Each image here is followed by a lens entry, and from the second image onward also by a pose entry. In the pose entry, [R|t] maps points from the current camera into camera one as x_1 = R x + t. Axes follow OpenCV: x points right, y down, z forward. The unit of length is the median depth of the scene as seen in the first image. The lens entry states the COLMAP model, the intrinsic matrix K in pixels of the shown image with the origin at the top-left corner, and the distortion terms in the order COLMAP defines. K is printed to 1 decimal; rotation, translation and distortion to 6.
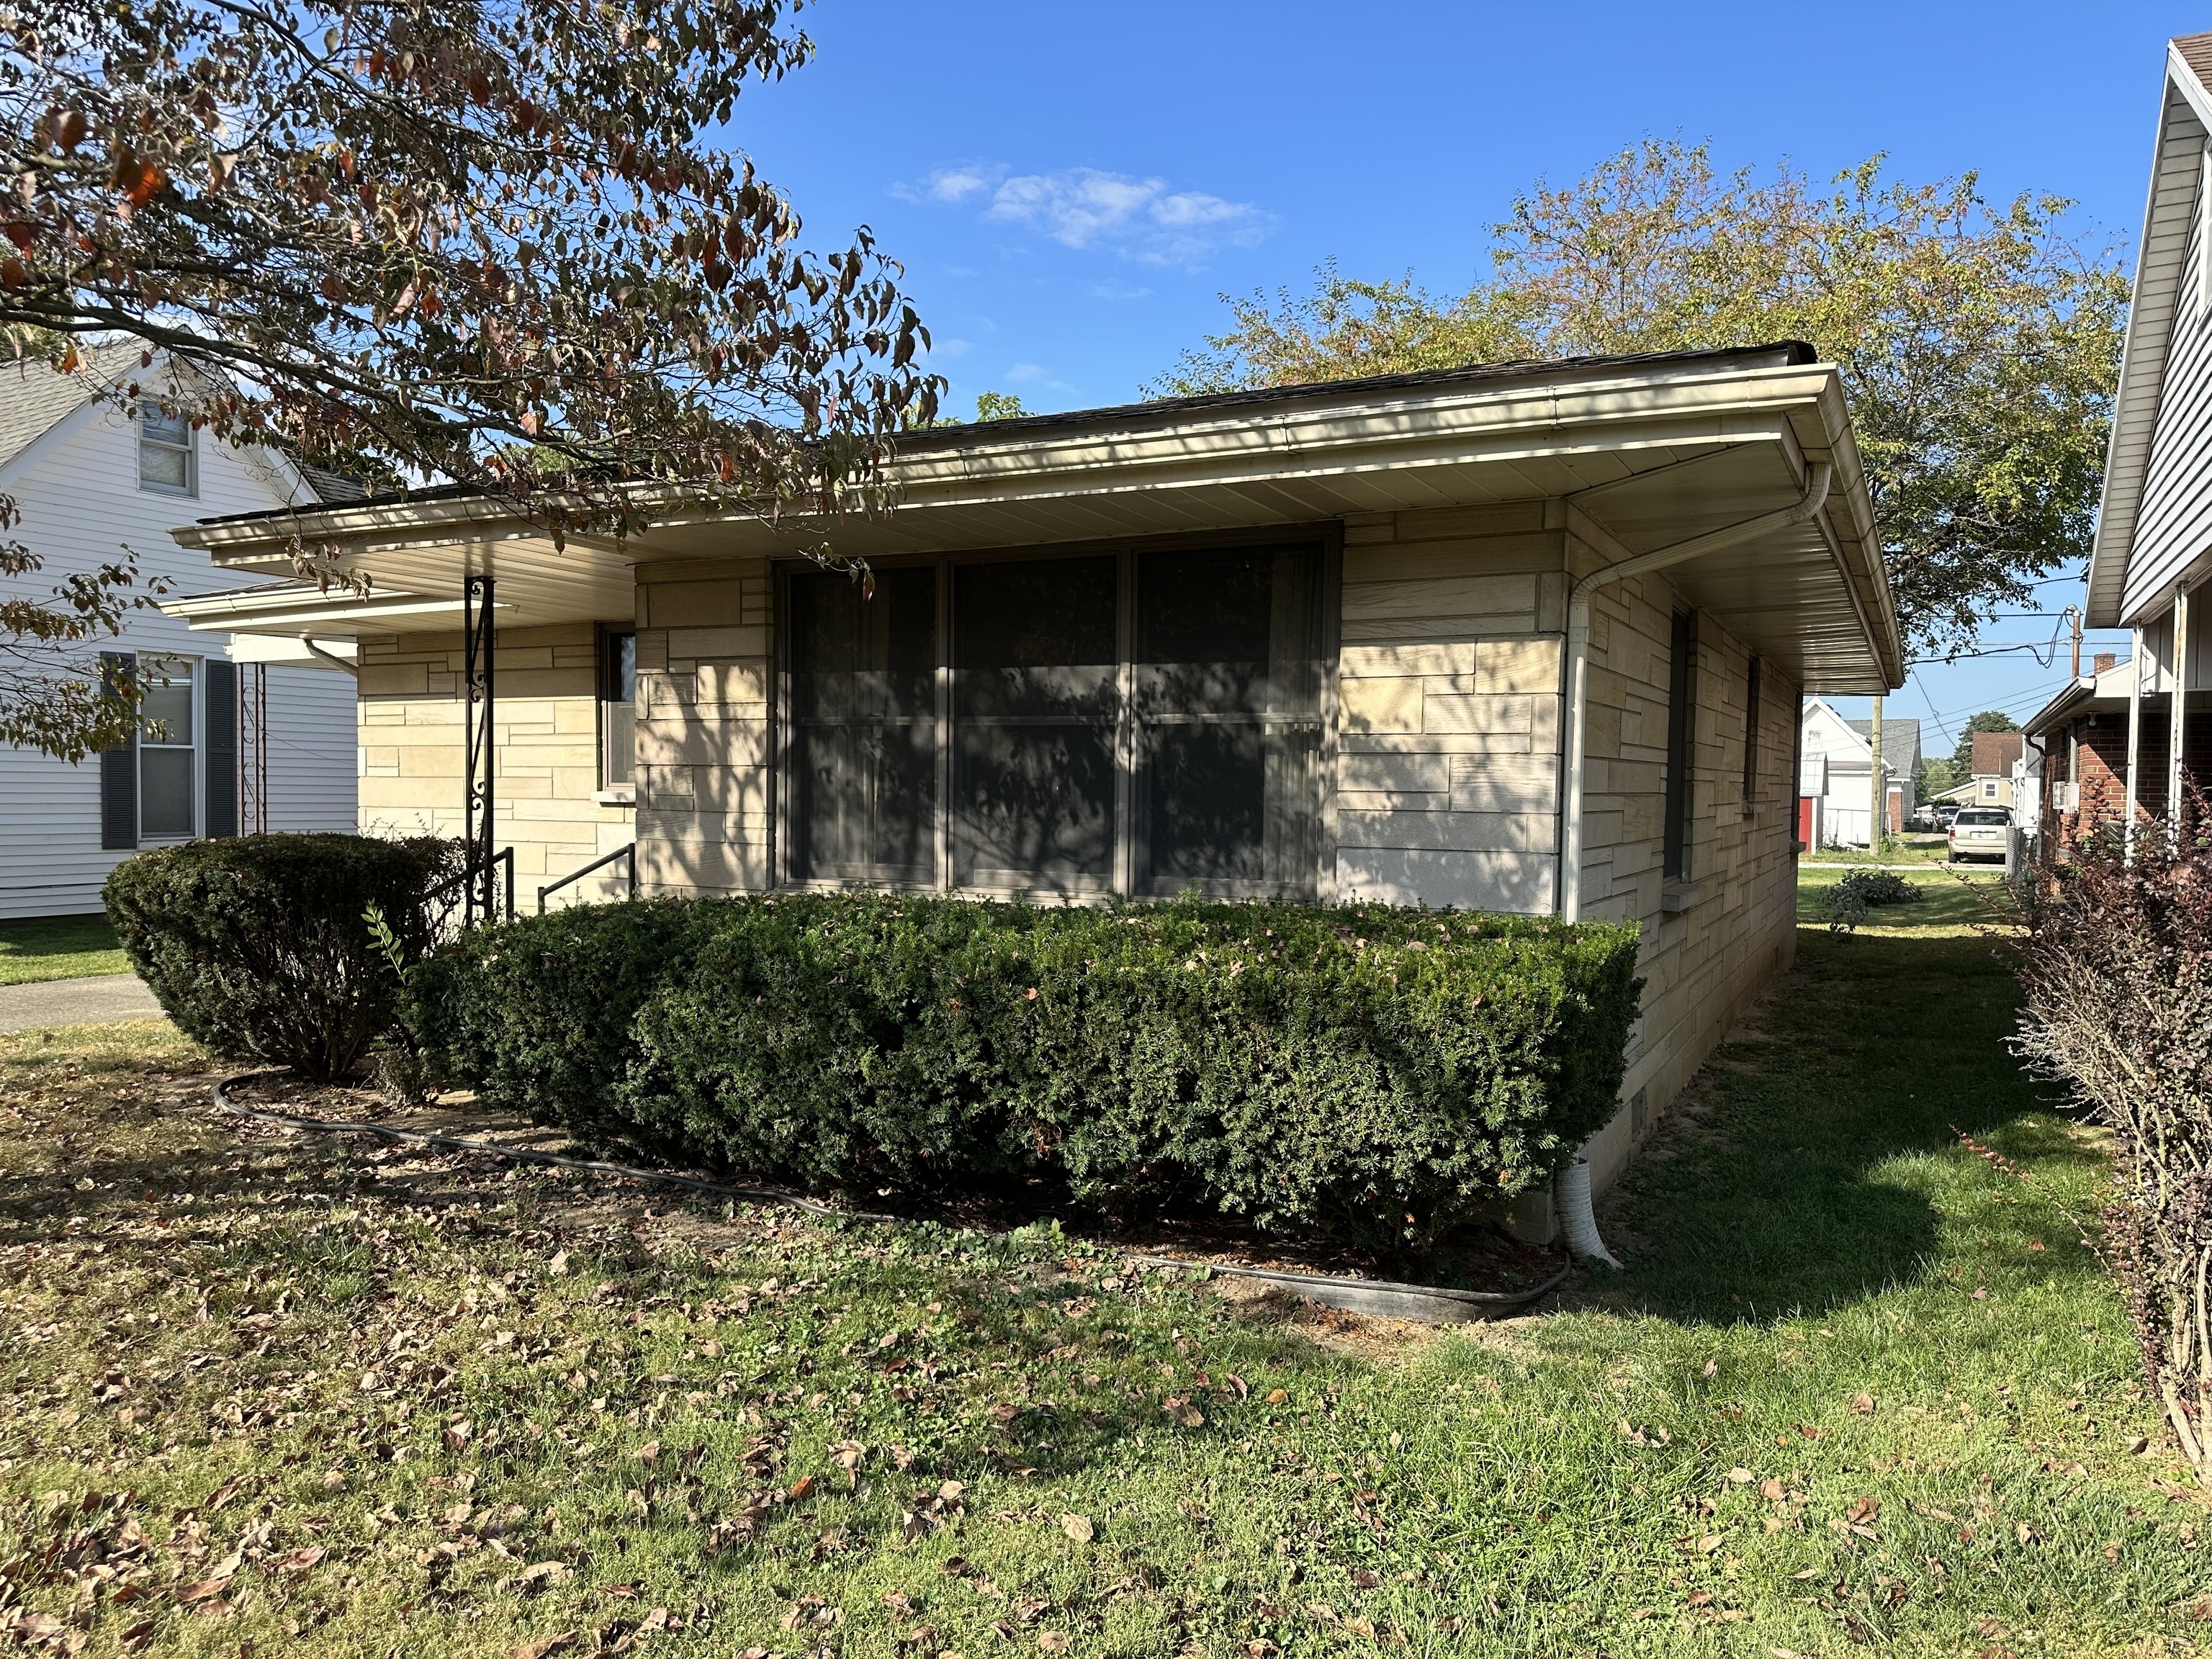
lens RADIAL K [[1595.2, 0, 1106.0], [0, 1595.2, 829.5], [0, 0, 1]] dist [0.184791, -0.410875]
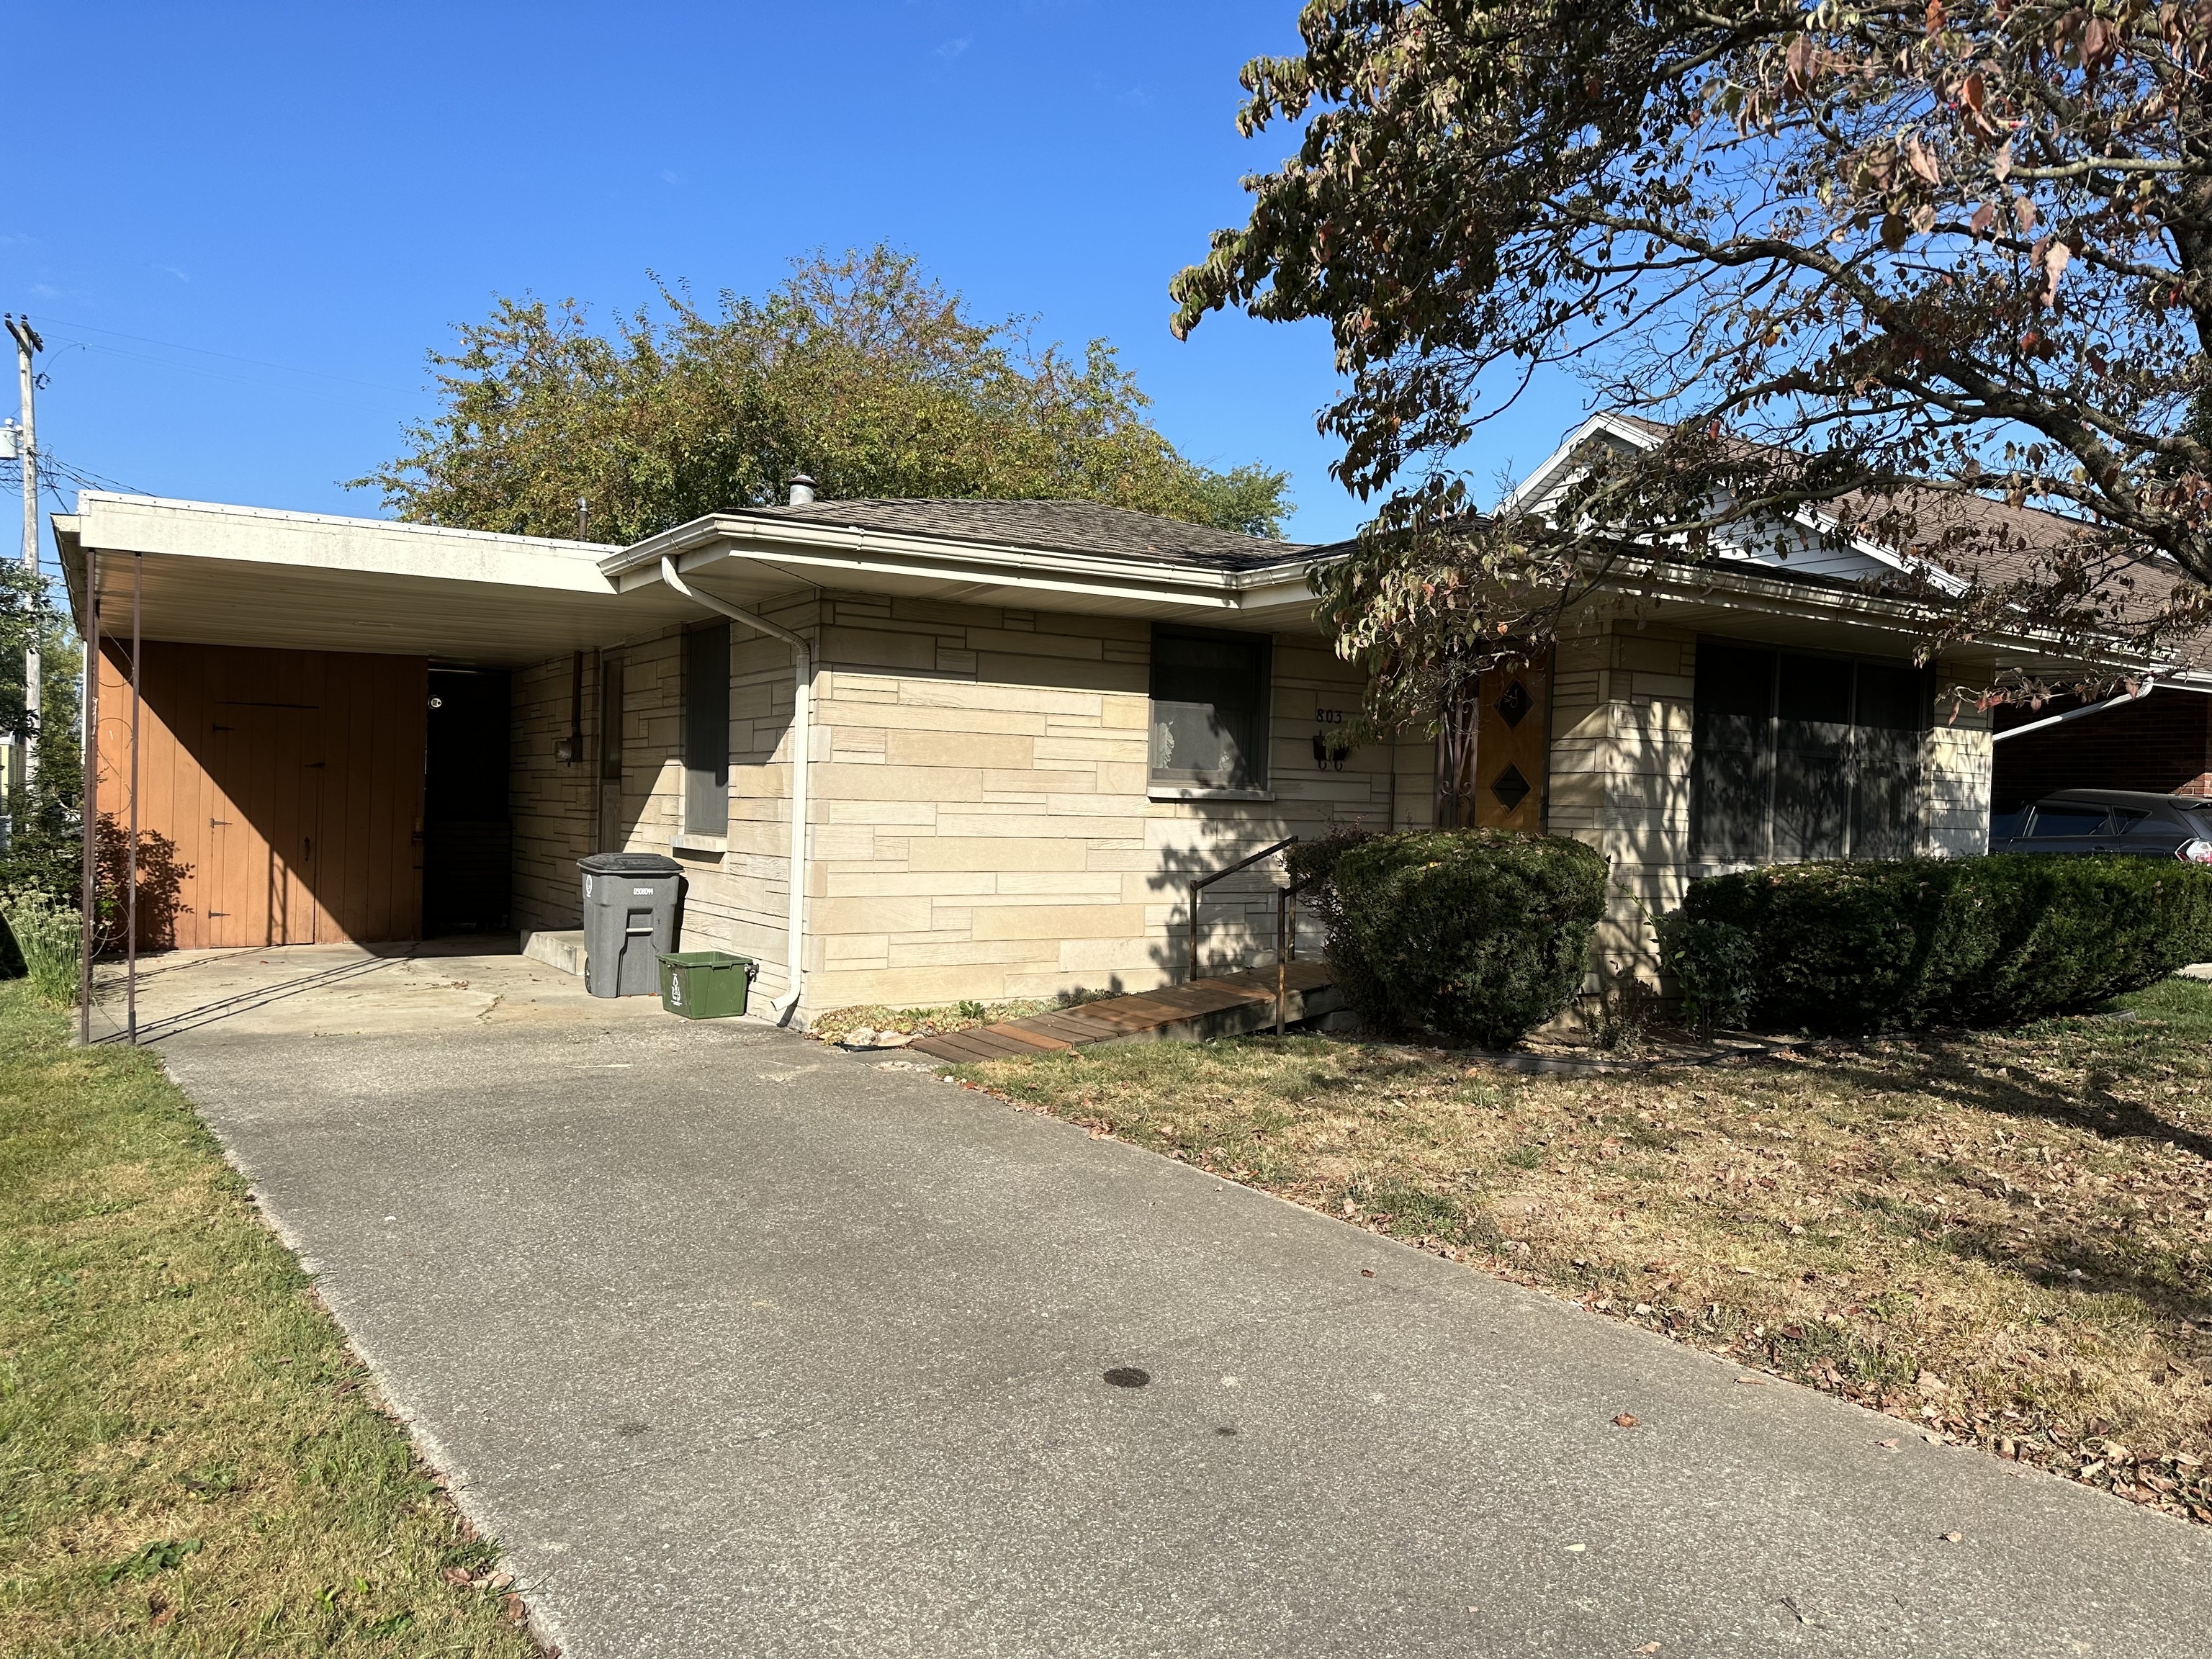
lens RADIAL K [[1595.2, 0, 1106.0], [0, 1595.2, 829.5], [0, 0, 1]] dist [0.184791, -0.410875]
pose [[0.488260, -0.006240, 0.872676, -1.700438], [0.004813, 0.999978, 0.004457, -0.002255], [-0.872685, 0.002024, 0.488279, 0.749778]]
